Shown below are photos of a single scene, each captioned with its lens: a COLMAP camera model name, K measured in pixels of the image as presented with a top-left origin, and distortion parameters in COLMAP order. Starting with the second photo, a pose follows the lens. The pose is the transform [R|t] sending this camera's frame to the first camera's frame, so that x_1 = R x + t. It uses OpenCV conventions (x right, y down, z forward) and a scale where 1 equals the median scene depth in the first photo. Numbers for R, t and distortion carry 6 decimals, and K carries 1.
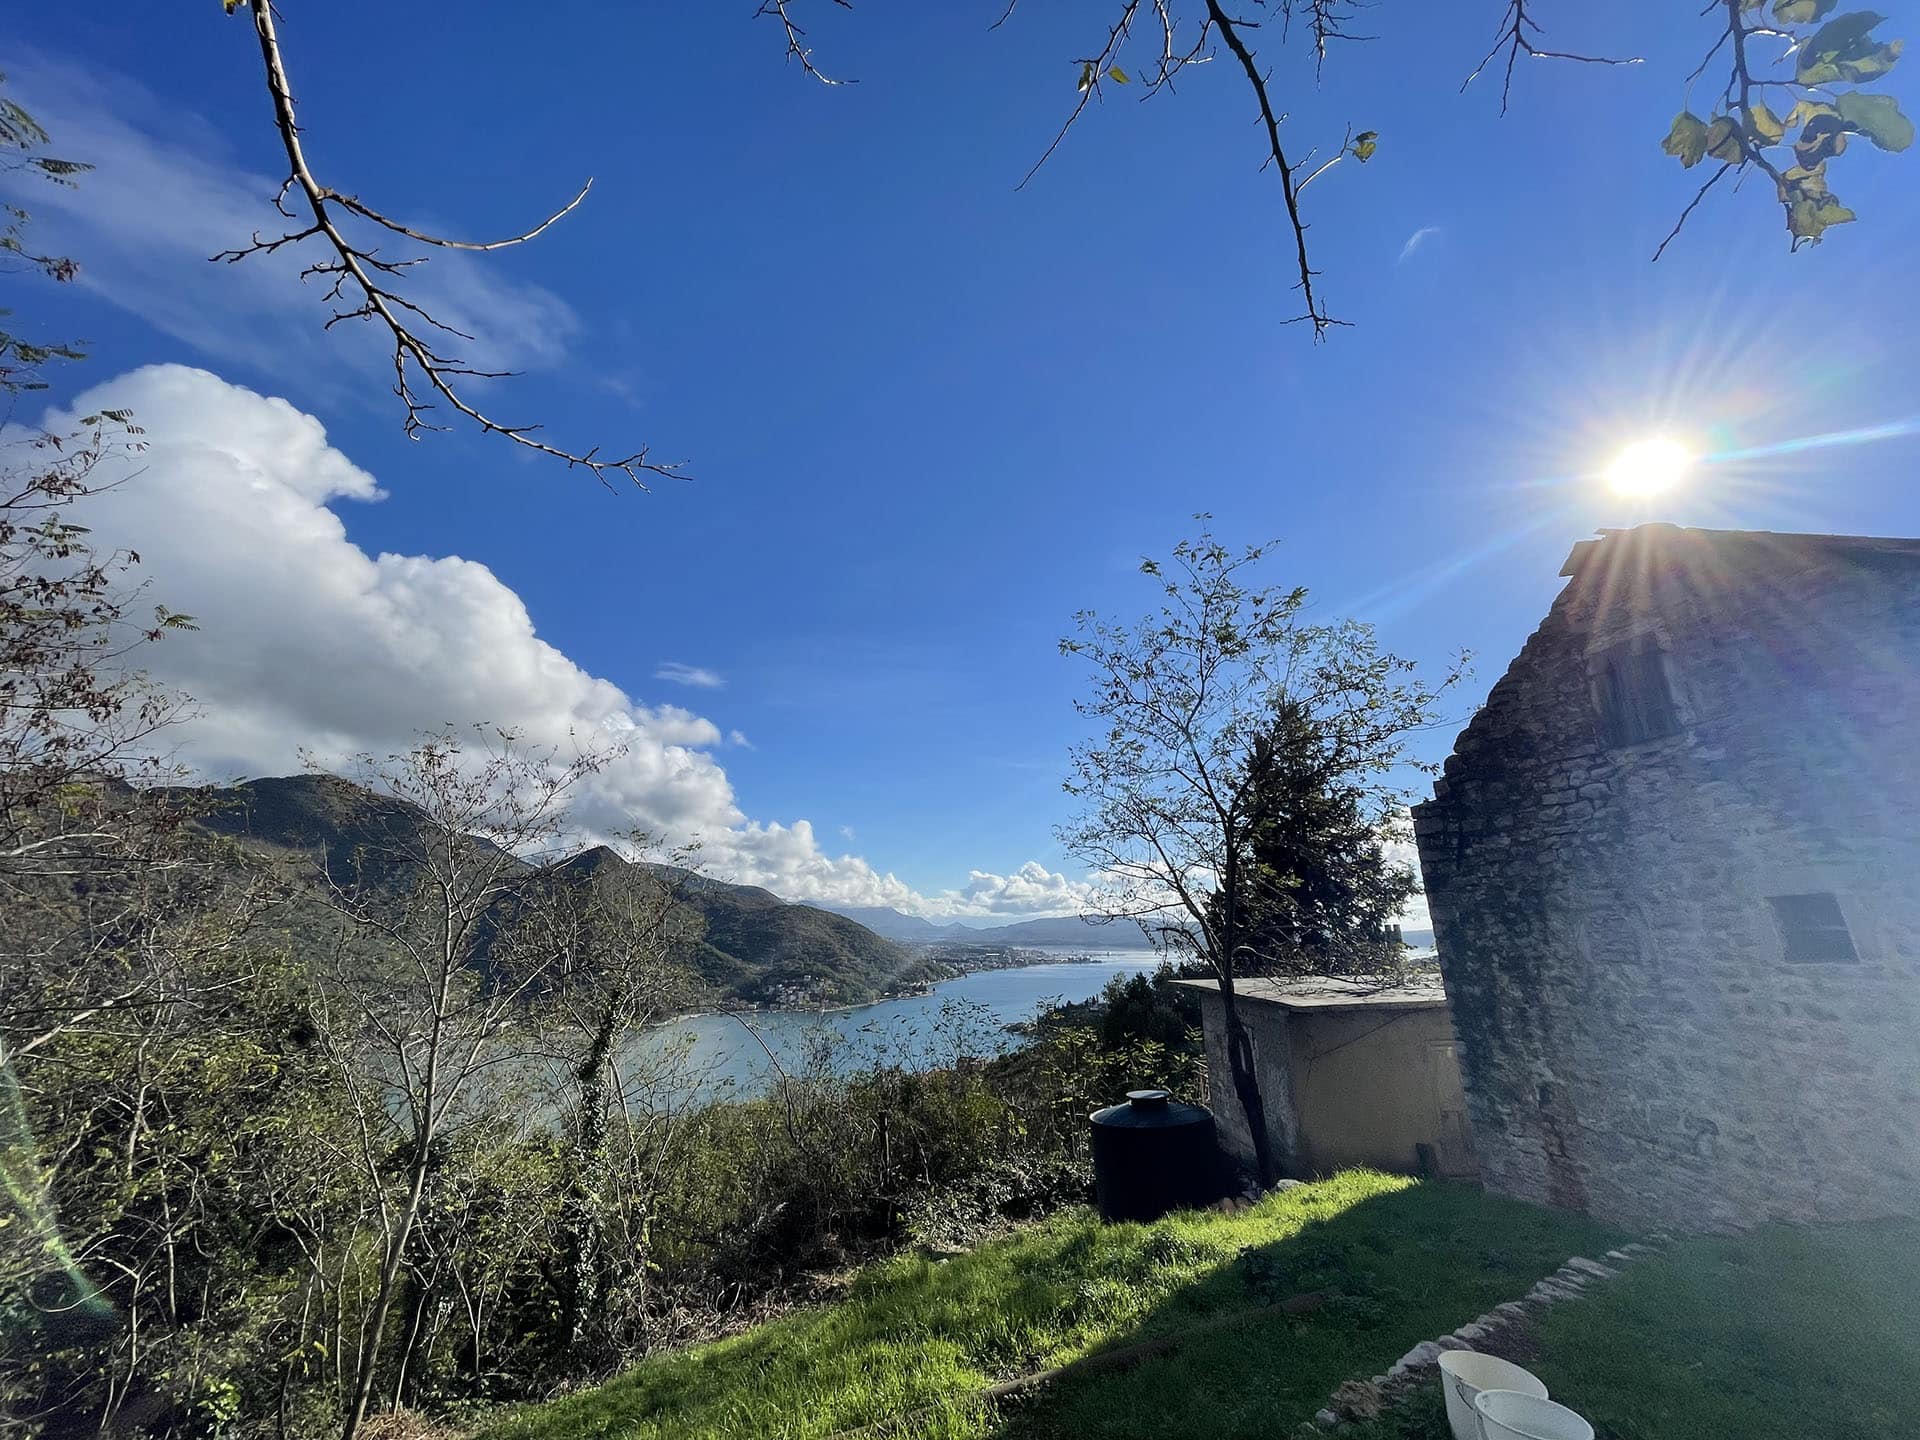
lens RADIAL K [[773.8, 0, 952.4], [0, 773.8, 715.7], [0, 0, 1]] dist [-0.002628, -0.000713]
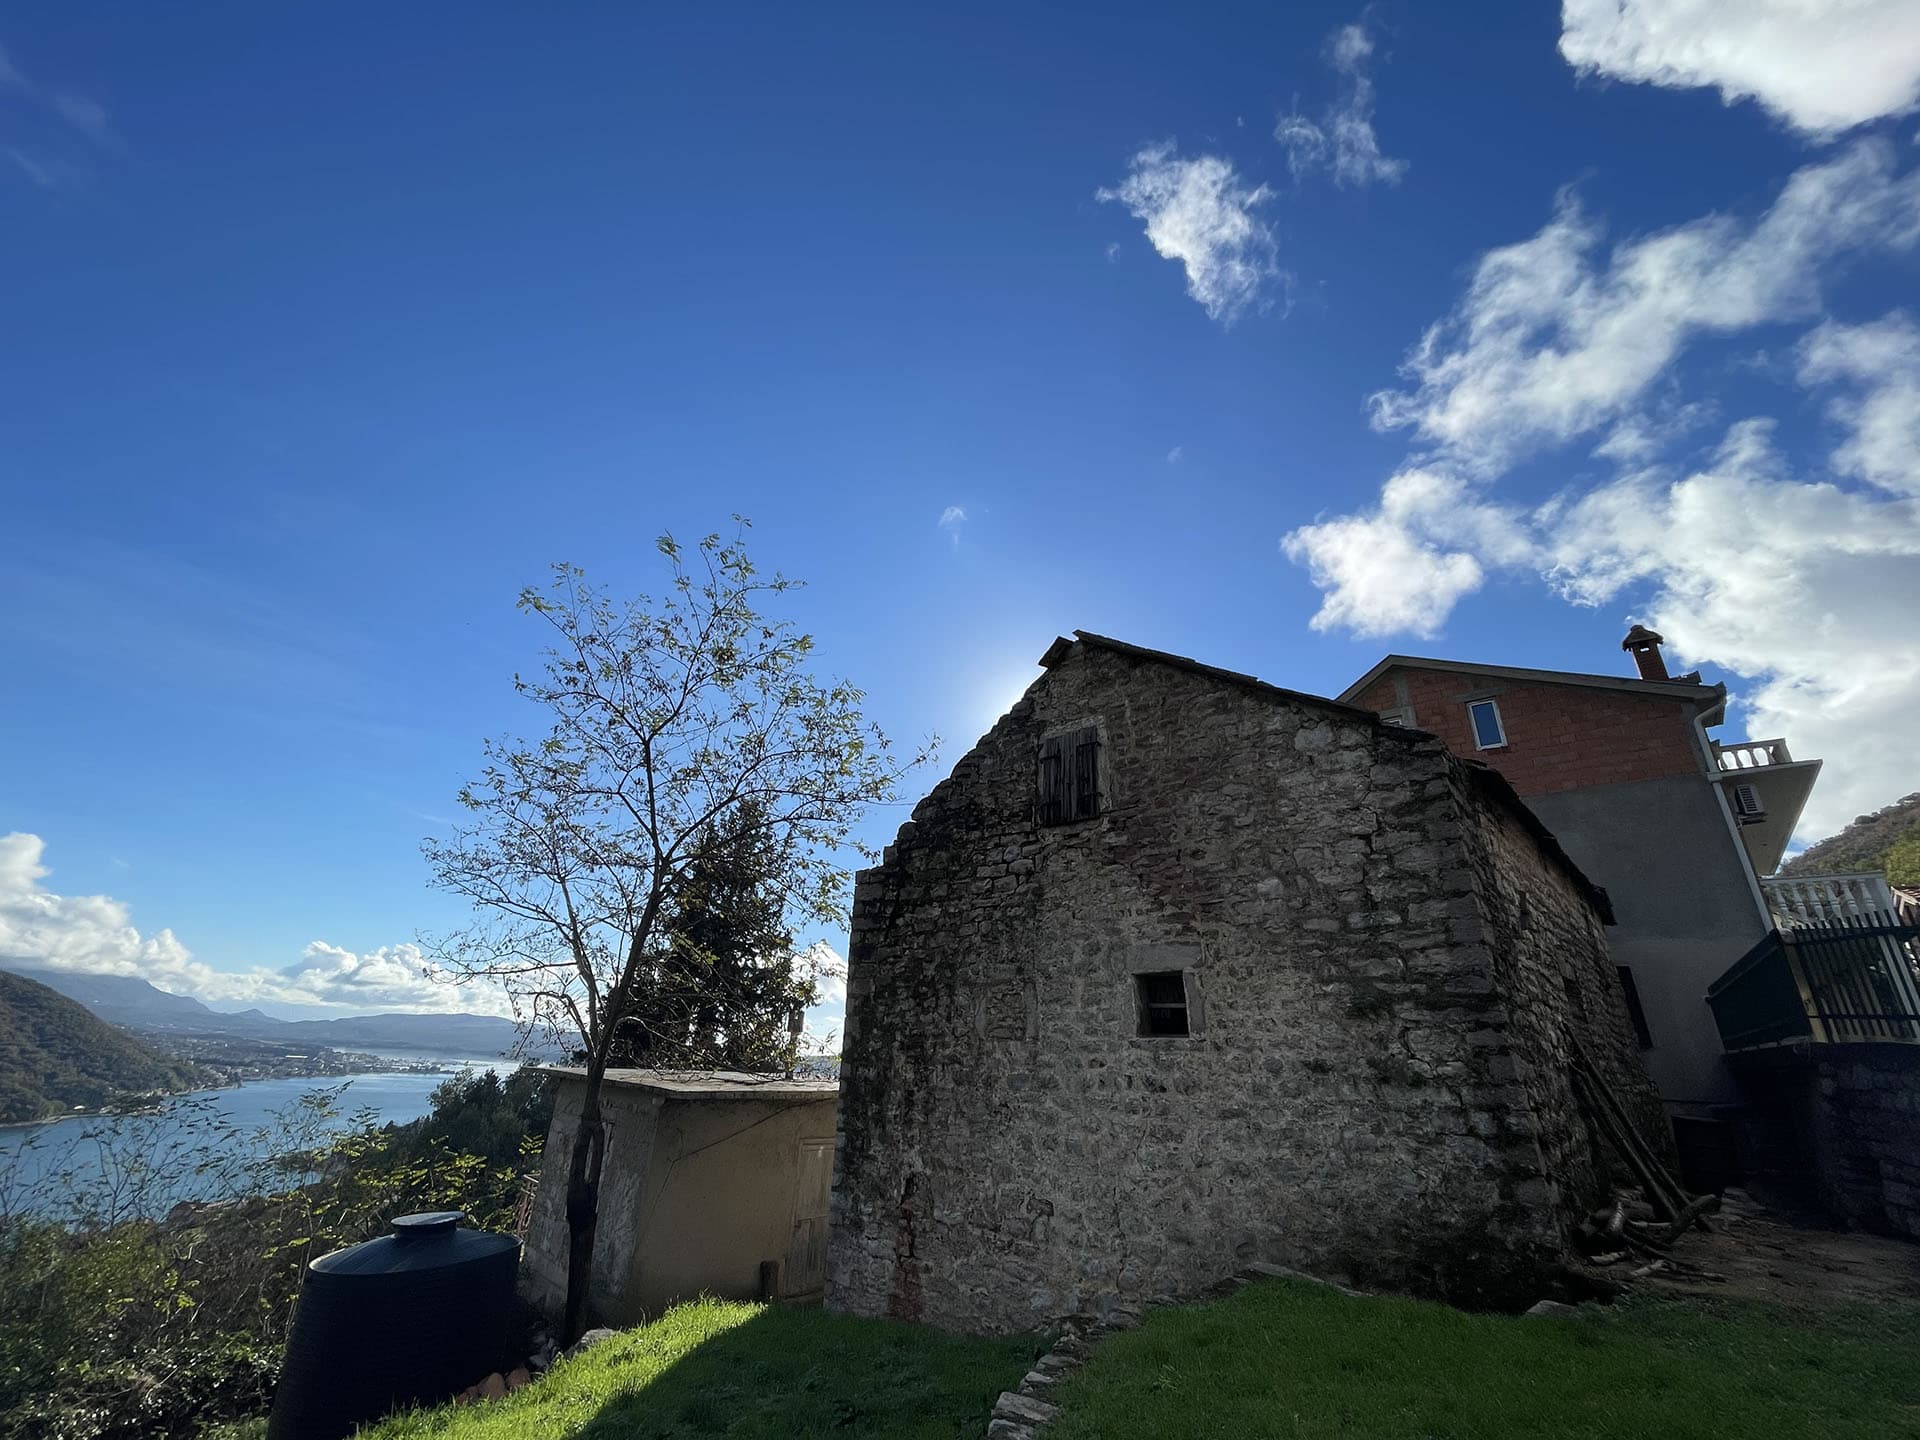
lens RADIAL K [[773.8, 0, 949.5], [0, 773.8, 718.8], [0, 0, 1]] dist [-0.002628, -0.000713]
pose [[0.758313, 0.304829, 0.576229, 0.092289], [-0.228455, 0.952145, -0.203046, 0.128016], [-0.610548, 0.022330, 0.791664, 0.213823]]
